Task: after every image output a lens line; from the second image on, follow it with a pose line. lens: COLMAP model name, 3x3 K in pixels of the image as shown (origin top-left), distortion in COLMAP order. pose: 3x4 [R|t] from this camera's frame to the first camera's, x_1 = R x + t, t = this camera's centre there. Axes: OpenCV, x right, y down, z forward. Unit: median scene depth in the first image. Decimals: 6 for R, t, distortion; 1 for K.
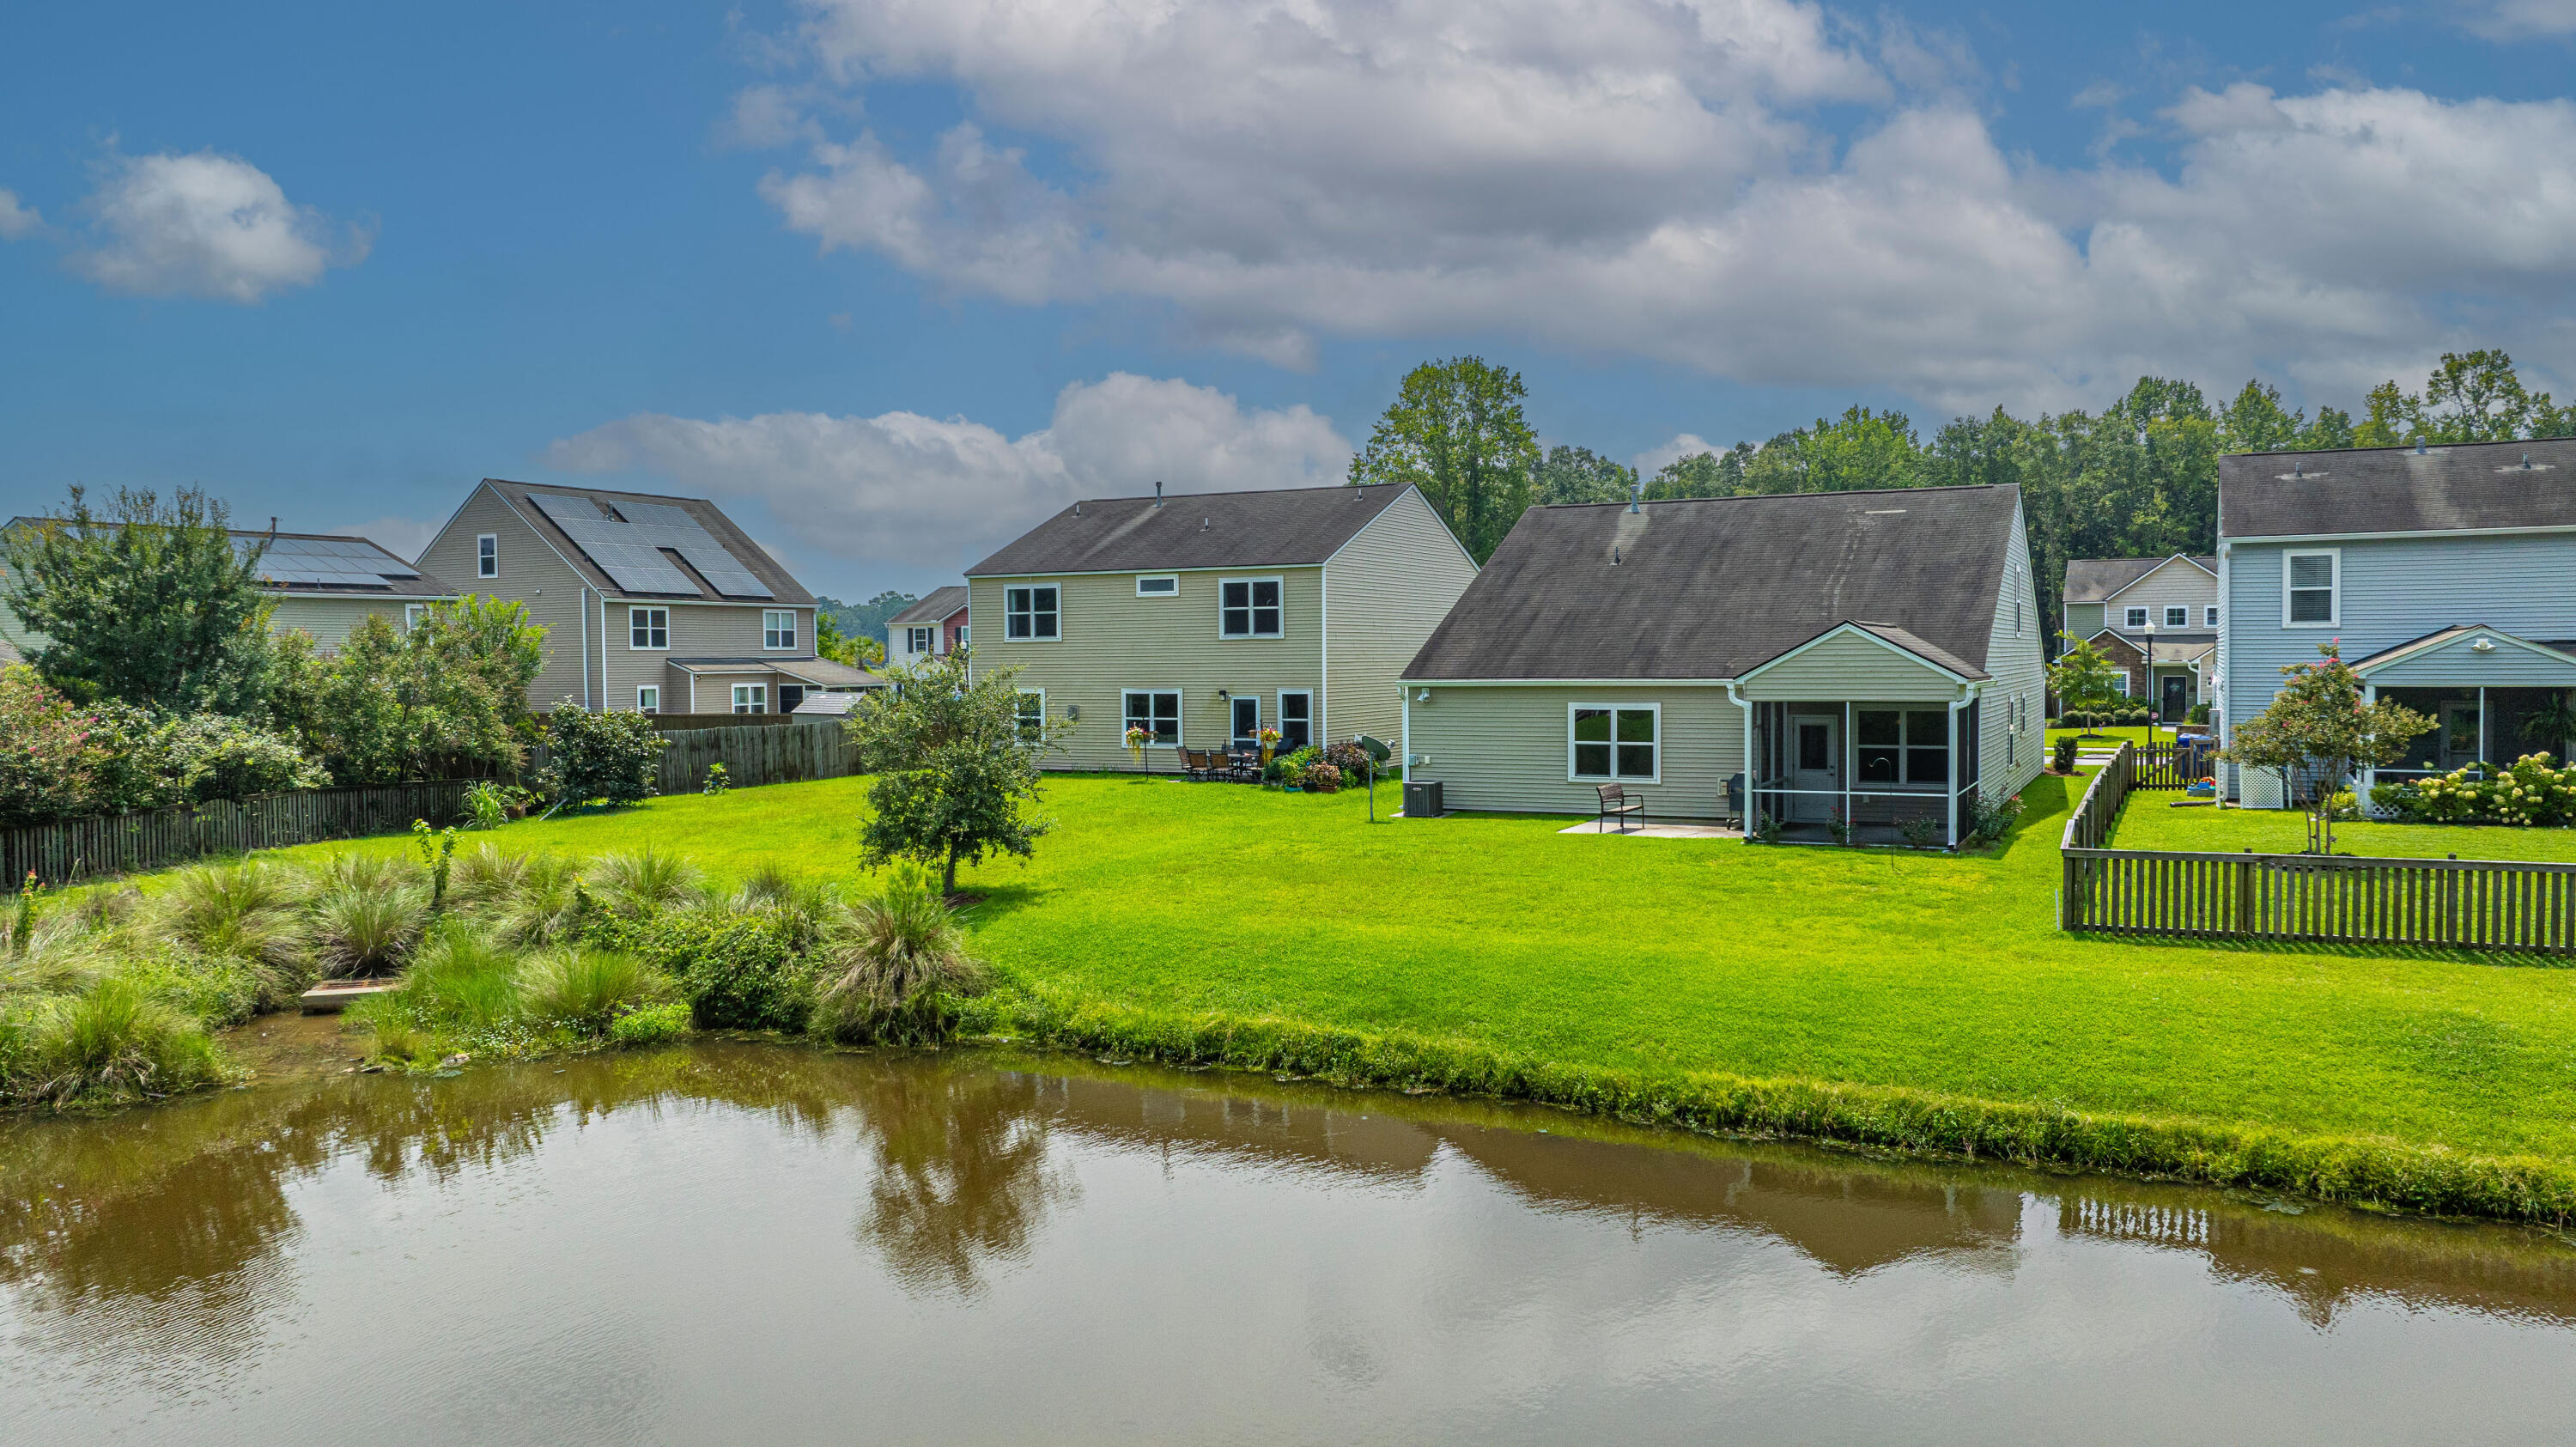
lens RADIAL K [[1809.6, 0, 1291.0], [0, 1809.6, 722.2], [0, 0, 1]] dist [-0.026567, 0.013702]
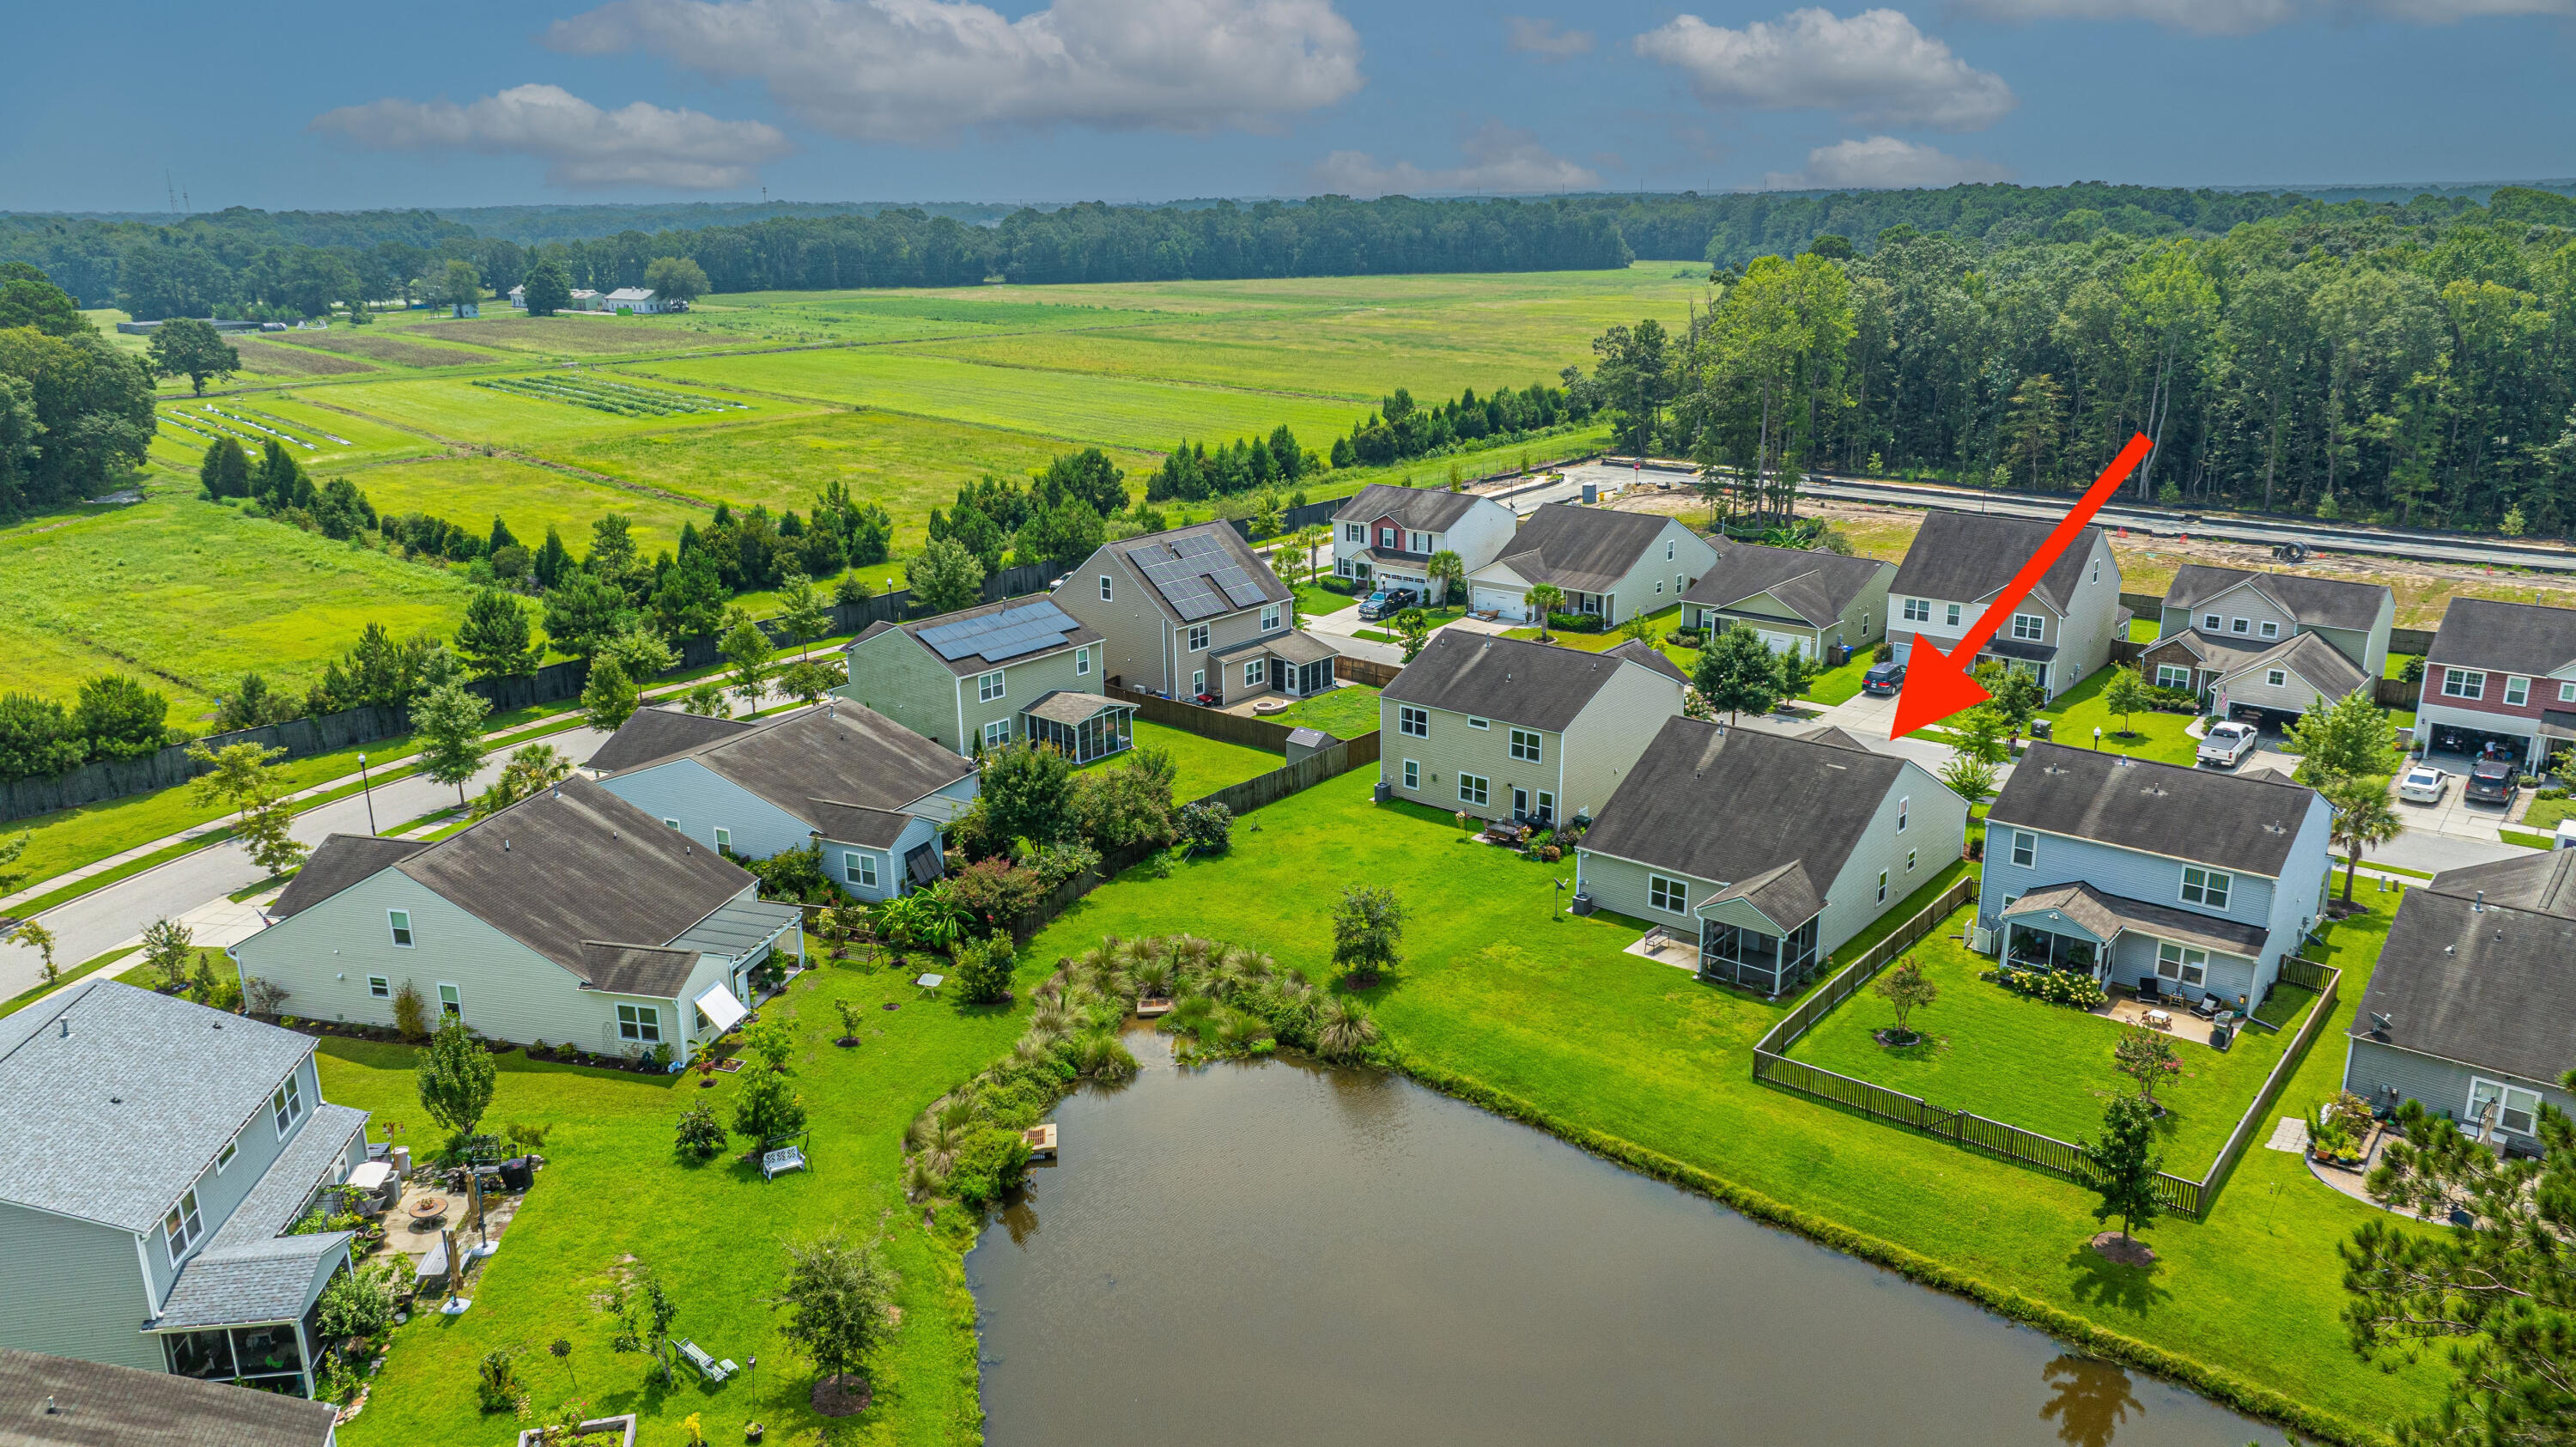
lens RADIAL K [[1806.2, 0, 1290.6], [0, 1806.2, 721.8], [0, 0, 1]] dist [-0.018668, -0.007142]
pose [[0.972367, 0.063747, -0.224588, 0.203119], [-0.006123, 0.968631, 0.248426, -0.697096], [0.233379, -0.240186, 0.942255, -1.054711]]
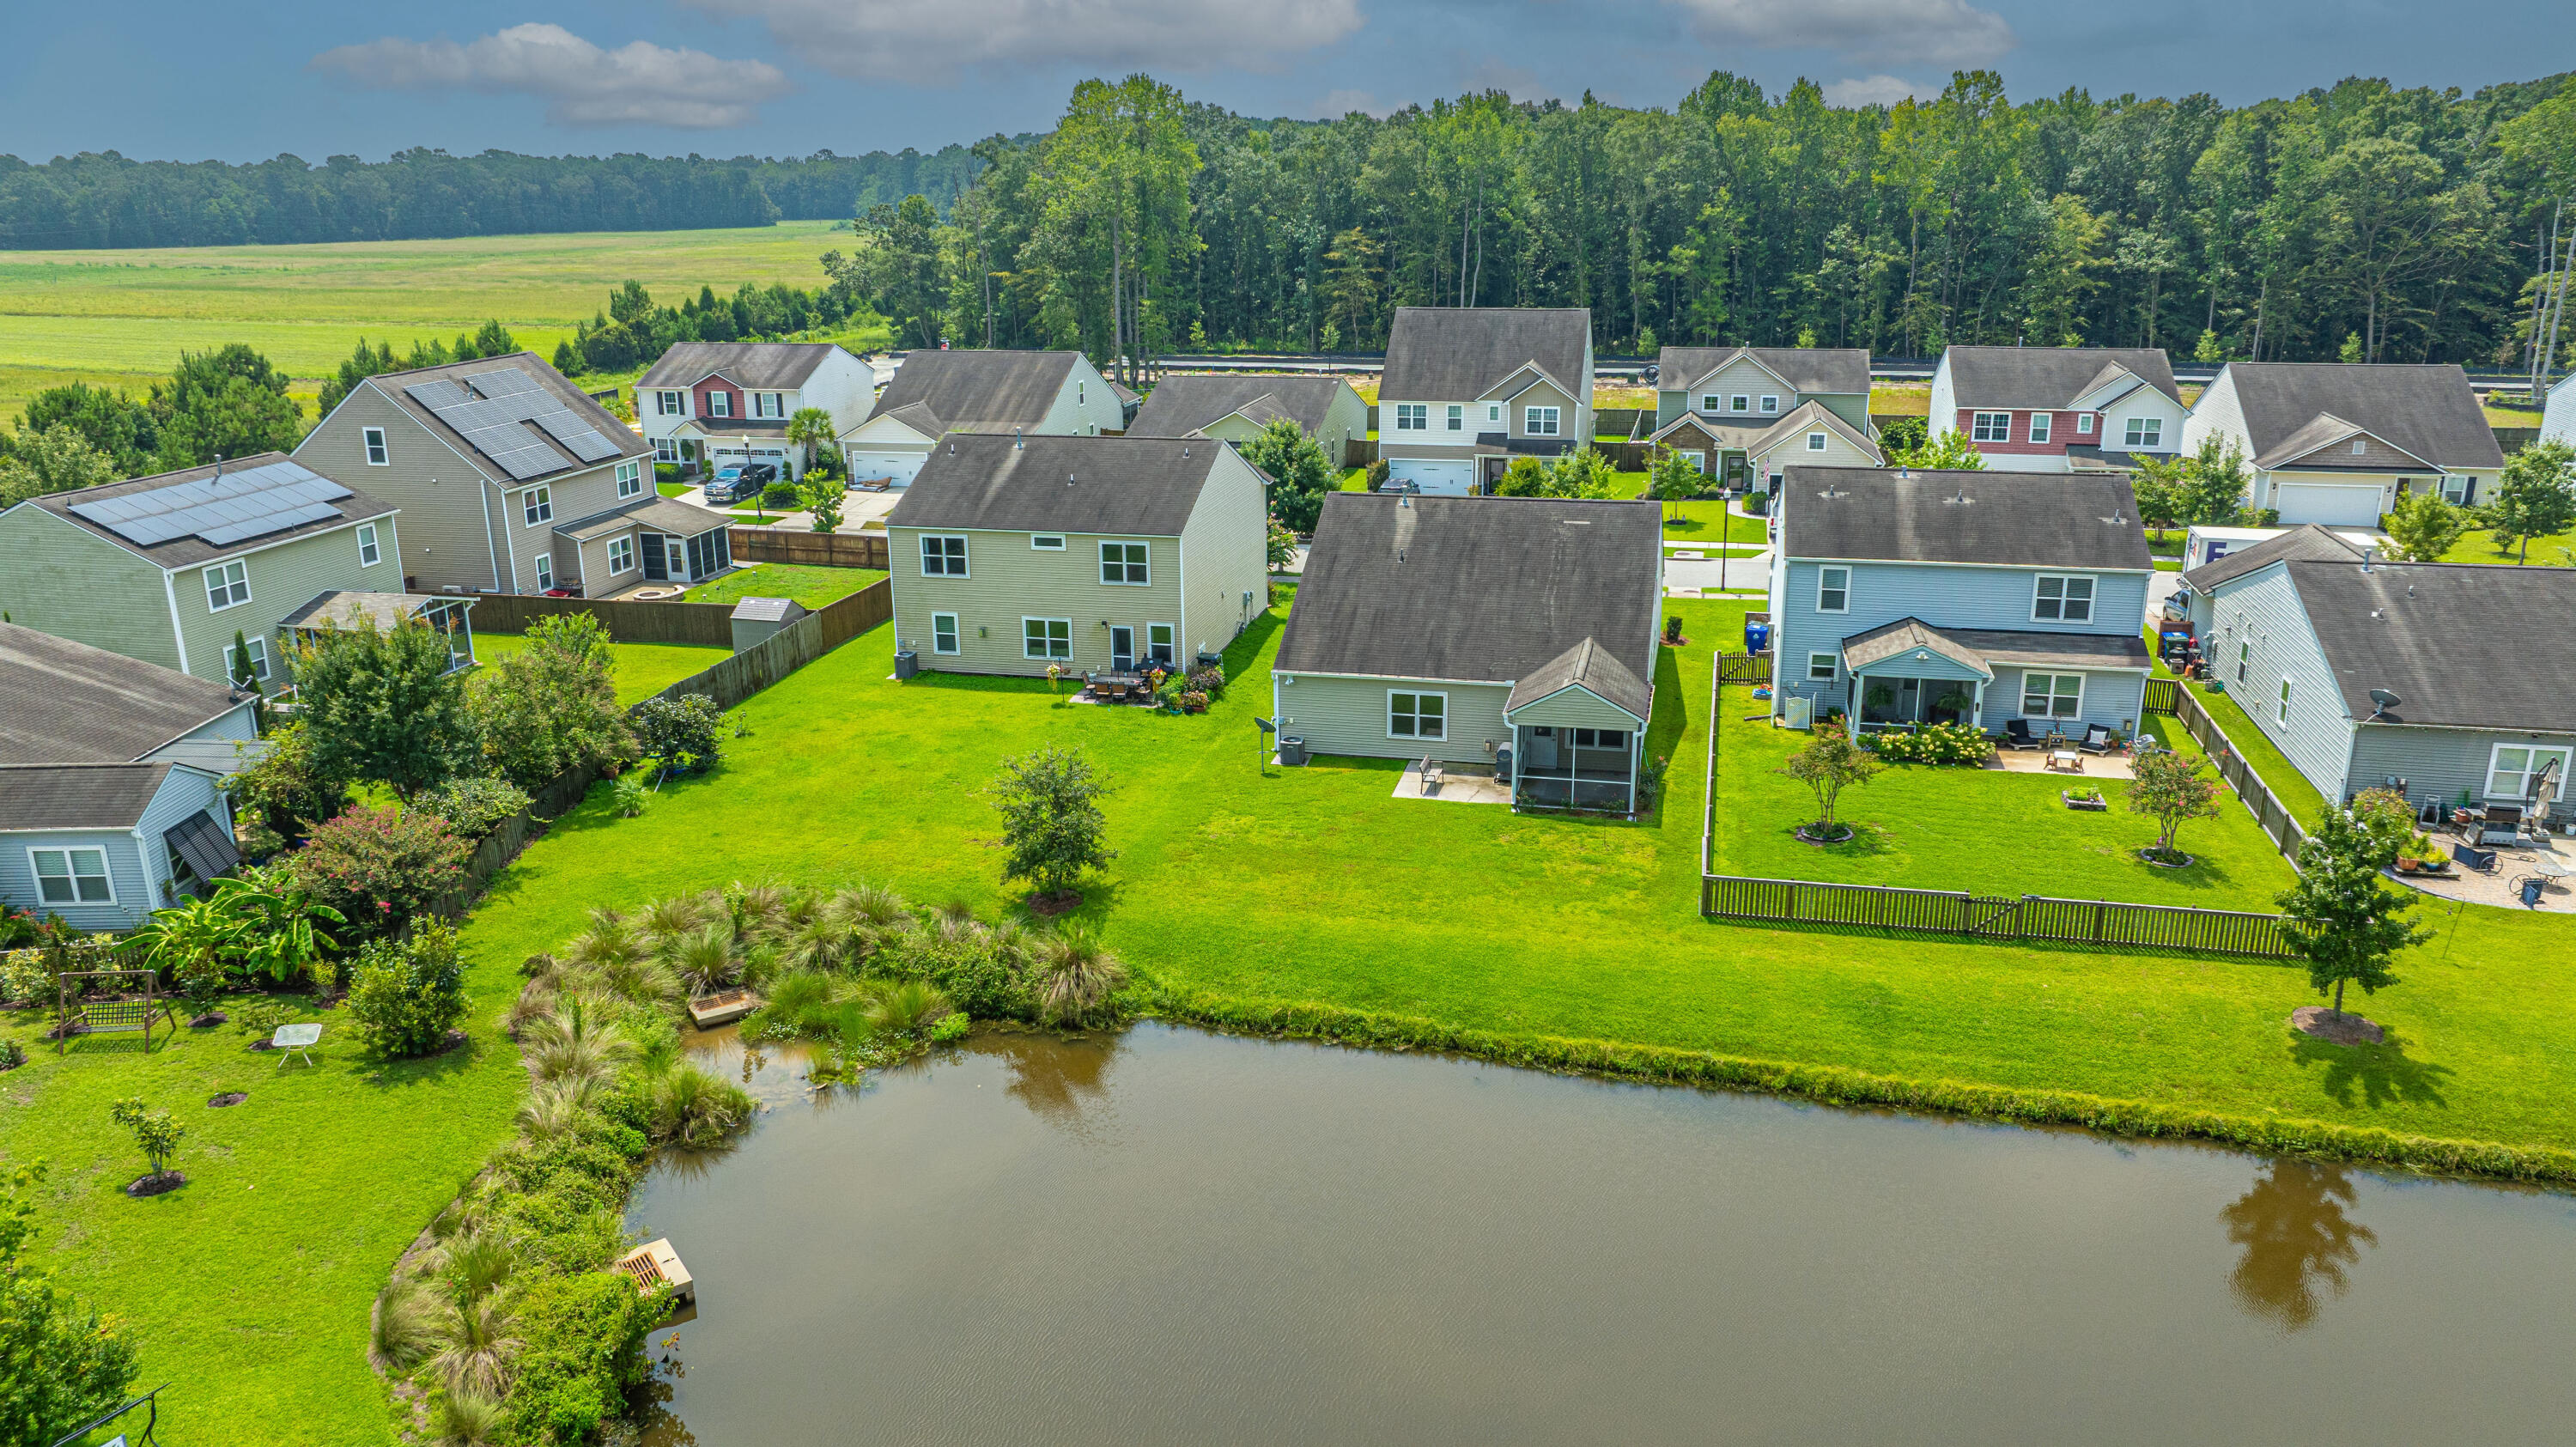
lens RADIAL K [[1806.2, 0, 1290.6], [0, 1806.2, 721.8], [0, 0, 1]] dist [-0.018668, -0.007142]
pose [[0.972805, -0.068463, 0.221278, -0.260630], [0.009824, 0.966656, 0.255892, -0.366673], [-0.231418, -0.246759, 0.941040, -0.420192]]
